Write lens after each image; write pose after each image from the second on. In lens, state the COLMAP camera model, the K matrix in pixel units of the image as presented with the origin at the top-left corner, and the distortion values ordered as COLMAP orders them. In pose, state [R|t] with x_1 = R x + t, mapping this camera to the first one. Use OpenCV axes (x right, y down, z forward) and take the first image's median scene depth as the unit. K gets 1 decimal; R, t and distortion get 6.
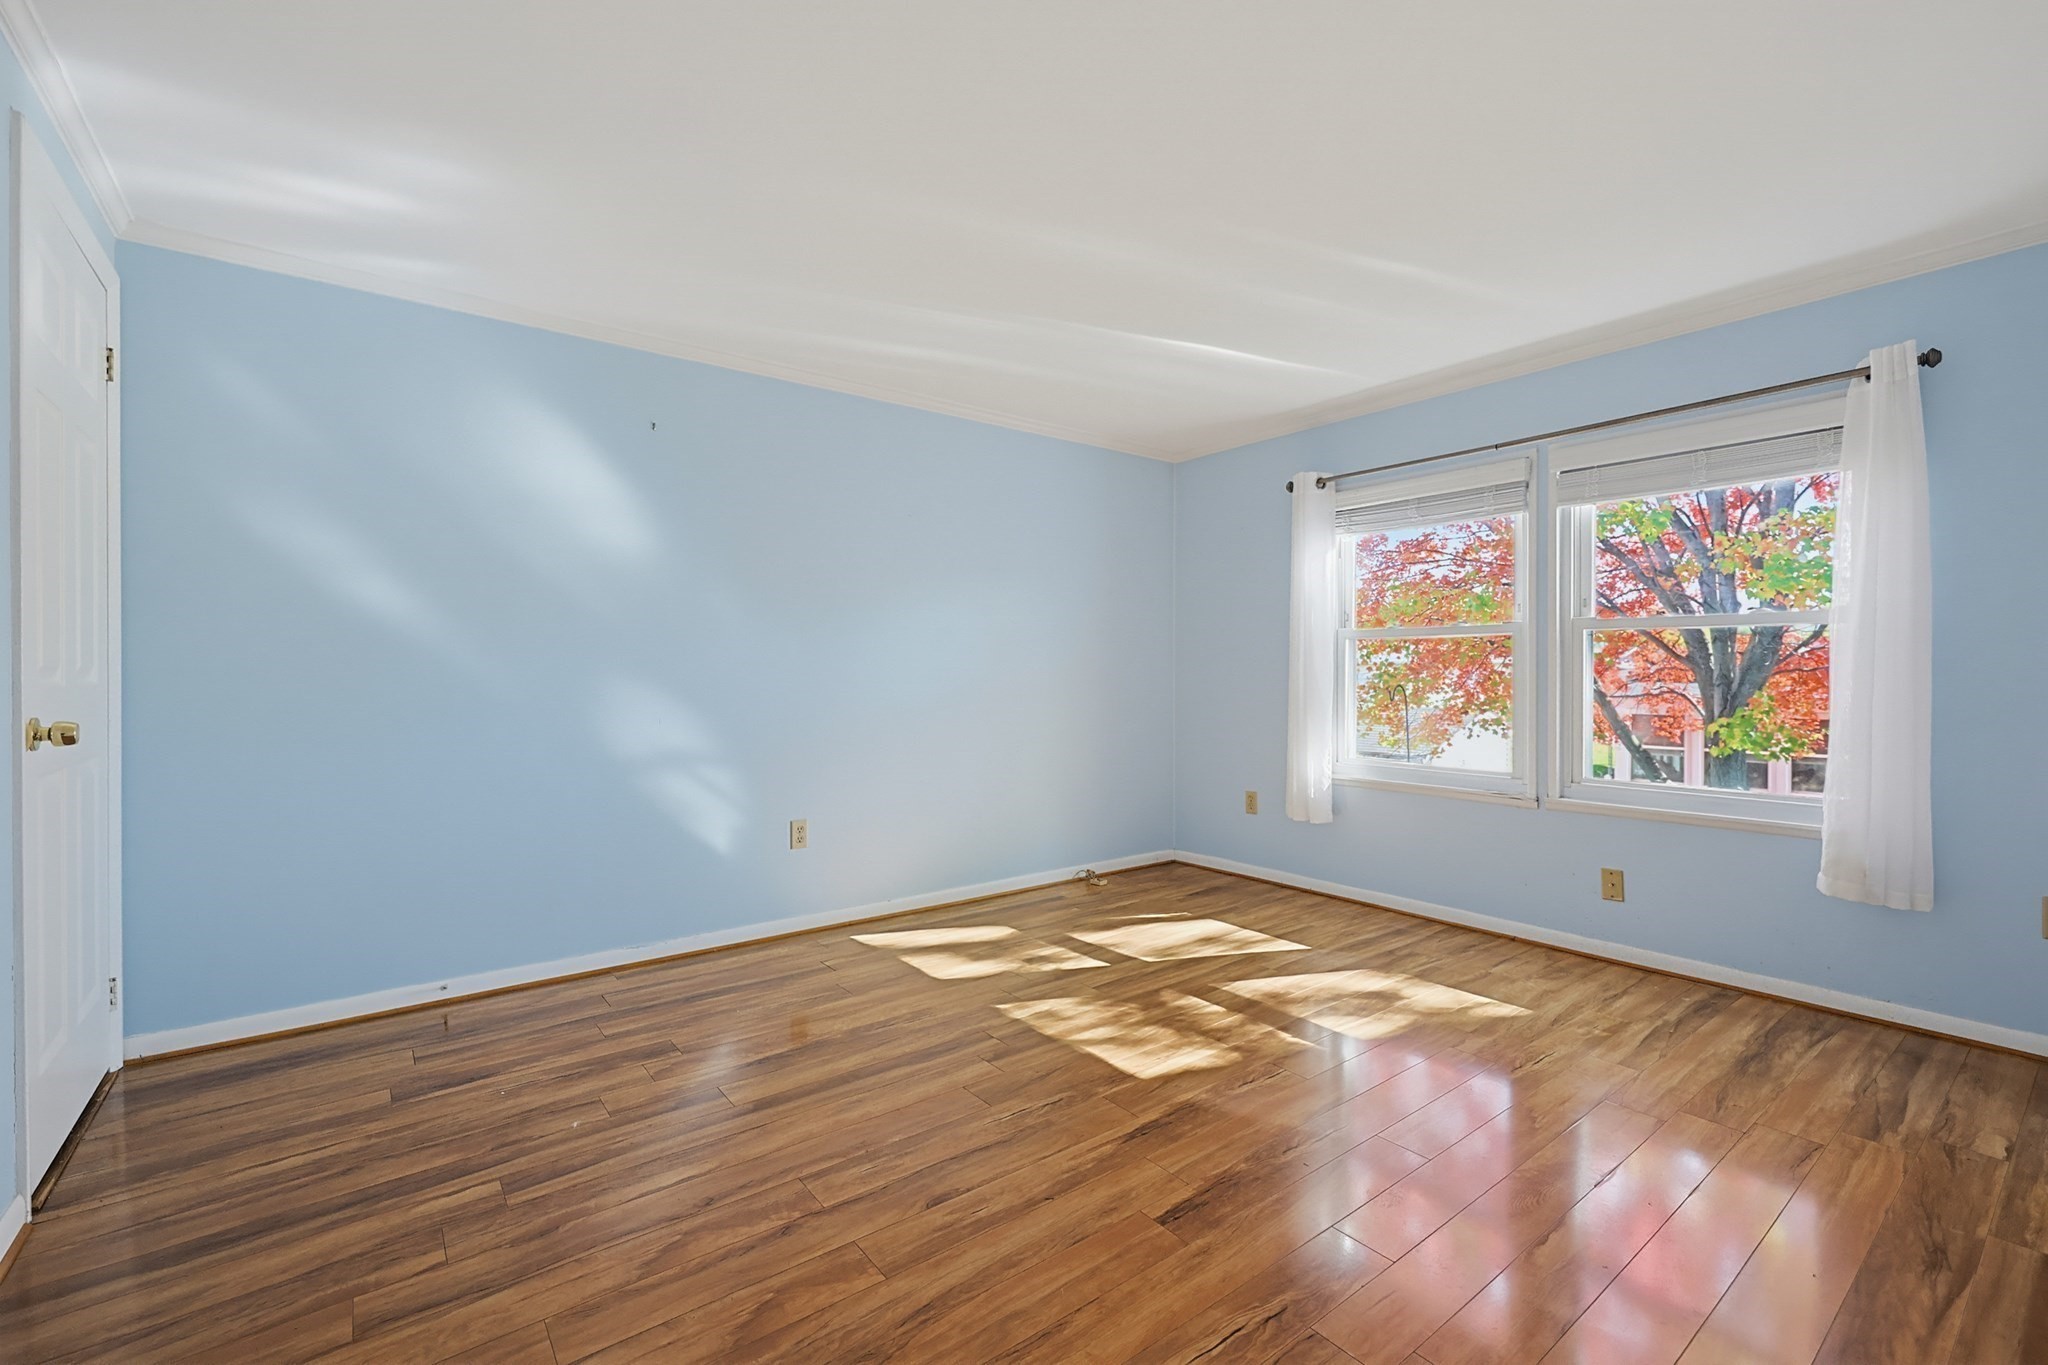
lens RADIAL K [[871.3, 0, 1021.8], [0, 871.3, 678.3], [0, 0, 1]] dist [0.001627, -0.000529]
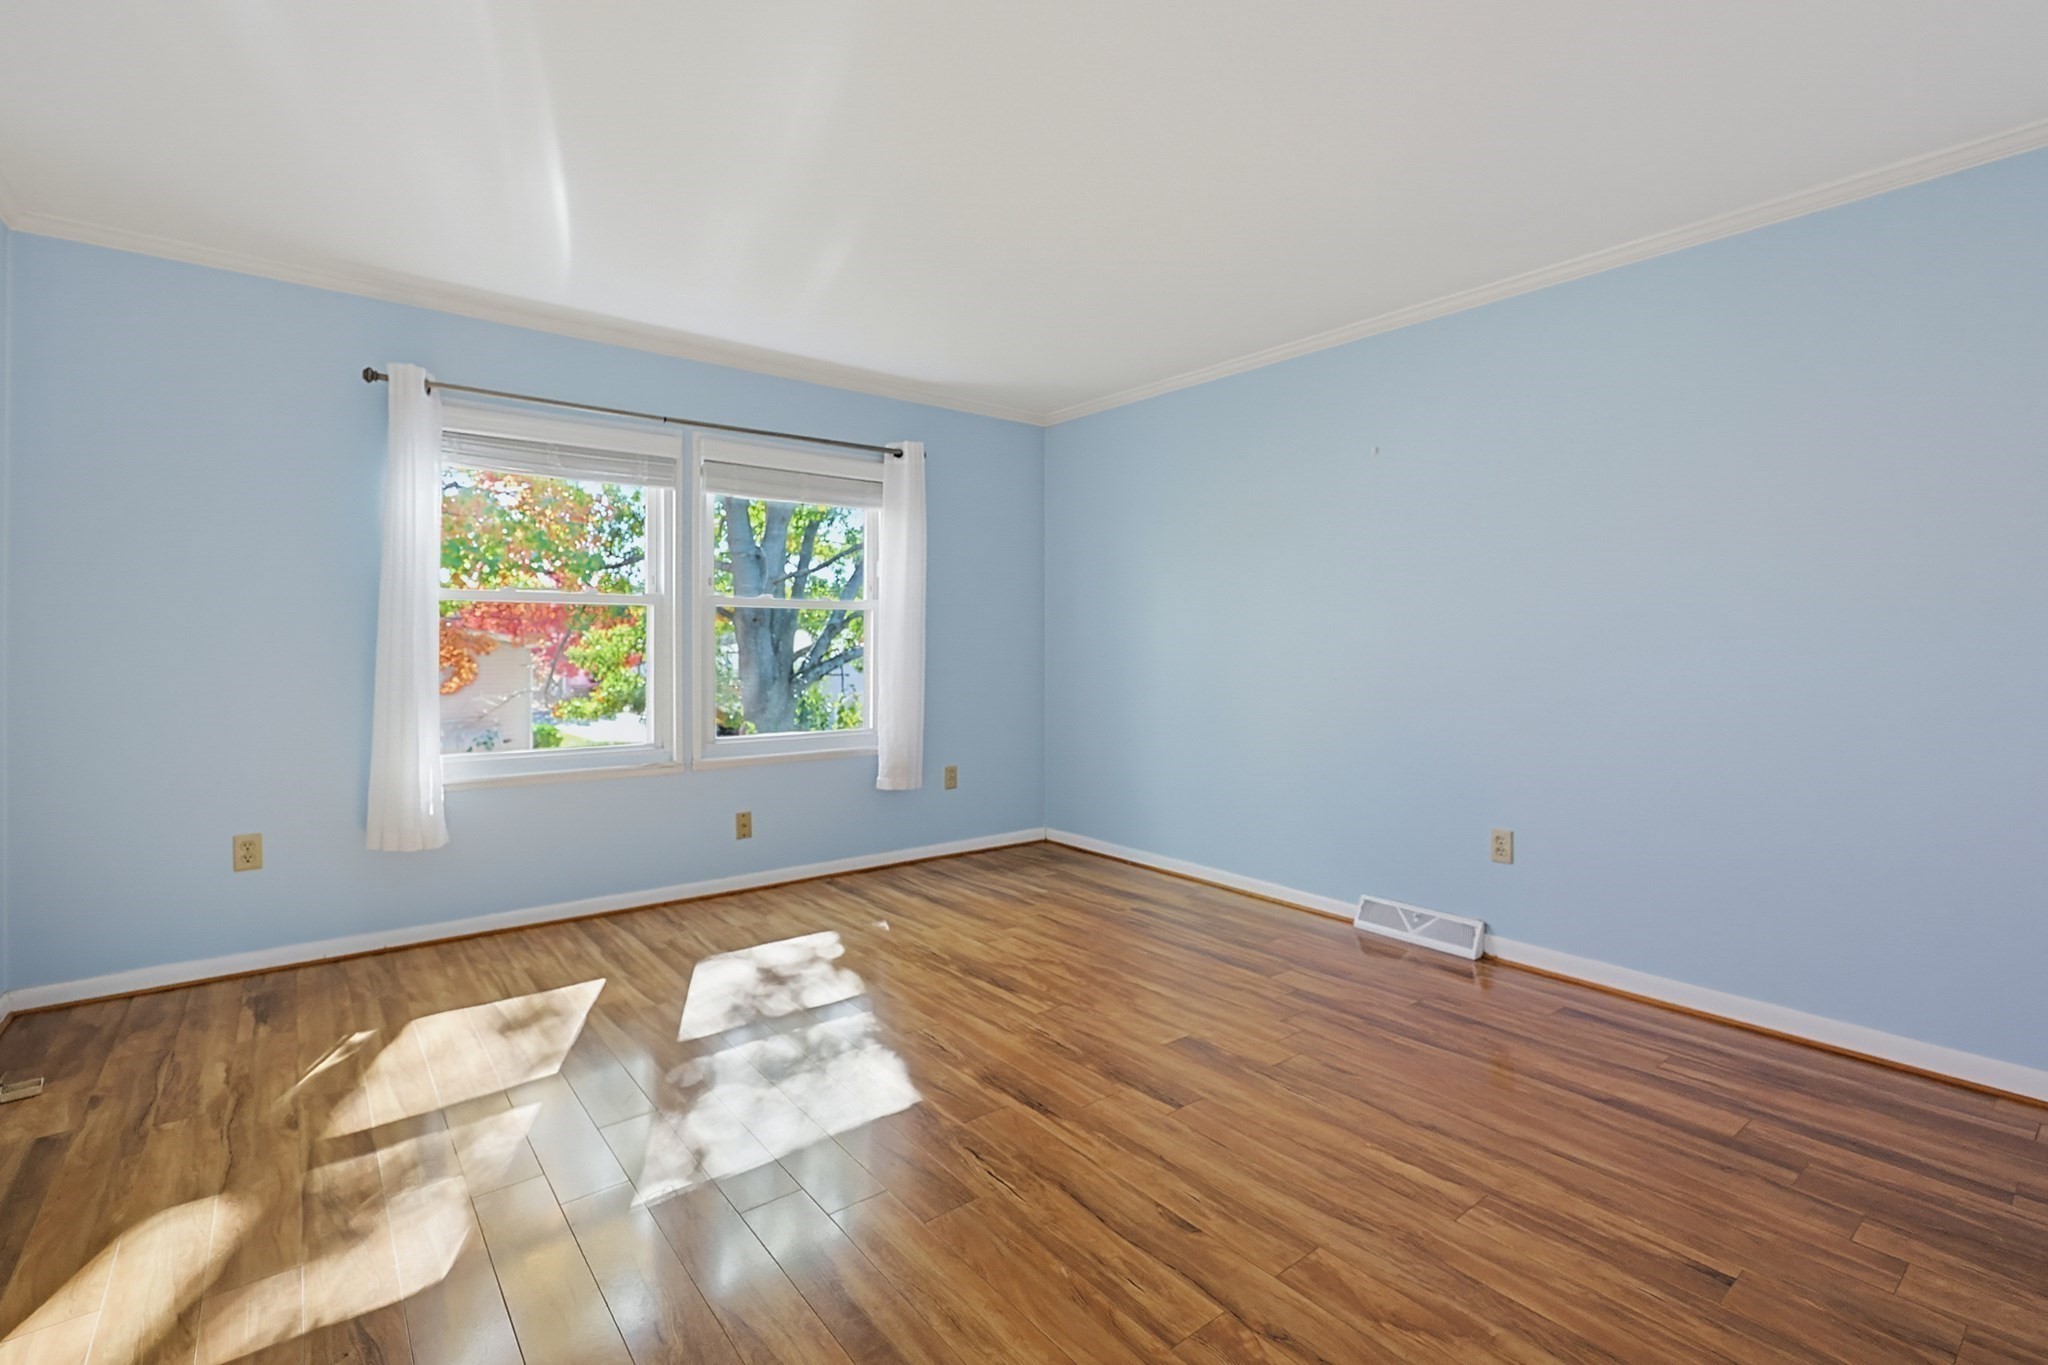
lens RADIAL K [[932.3, 0, 1032.9], [0, 932.3, 650.6], [0, 0, 1]] dist [0.000799, 0.000201]
pose [[-0.020723, -0.009376, 0.999741, -0.629525], [0.003788, 0.999948, 0.009456, -0.008643], [-0.999778, 0.003983, -0.020687, 0.694181]]
